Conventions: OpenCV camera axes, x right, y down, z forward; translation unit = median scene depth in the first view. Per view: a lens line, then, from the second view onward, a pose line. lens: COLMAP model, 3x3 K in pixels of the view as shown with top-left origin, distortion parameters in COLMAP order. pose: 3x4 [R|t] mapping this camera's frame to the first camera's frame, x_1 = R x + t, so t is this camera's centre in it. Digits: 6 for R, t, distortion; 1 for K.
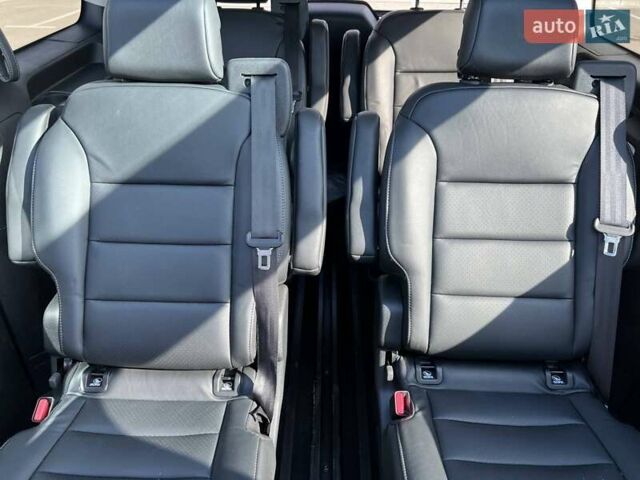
lens RADIAL K [[485.1, 0, 320.0], [0, 485.1, 240.0], [0, 0, 1]] dist [0.021741, -0.000785]
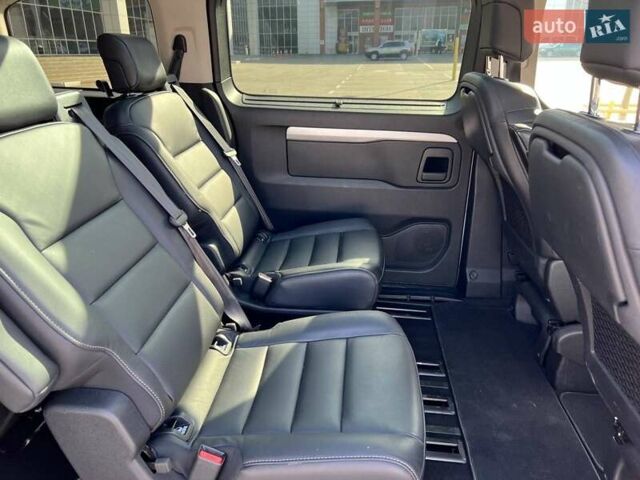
lens RADIAL K [[485.1, 0, 320.0], [0, 485.1, 240.0], [0, 0, 1]] dist [0.021741, -0.000785]
pose [[0.065910, -0.391488, 0.917820, -1.171279], [0.539874, 0.787550, 0.297154, -0.122255], [-0.839161, 0.475922, 0.263262, 0.371028]]
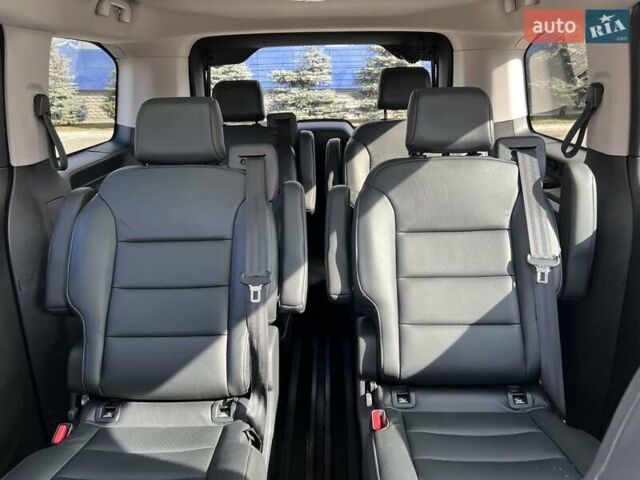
lens RADIAL K [[485.1, 0, 320.0], [0, 485.1, 240.0], [0, 0, 1]] dist [0.021741, -0.000785]
pose [[0.999159, -0.039405, -0.011369, 0.060656], [0.035287, 0.967253, -0.251350, 0.203574], [0.020901, 0.250738, 0.967829, -0.191174]]
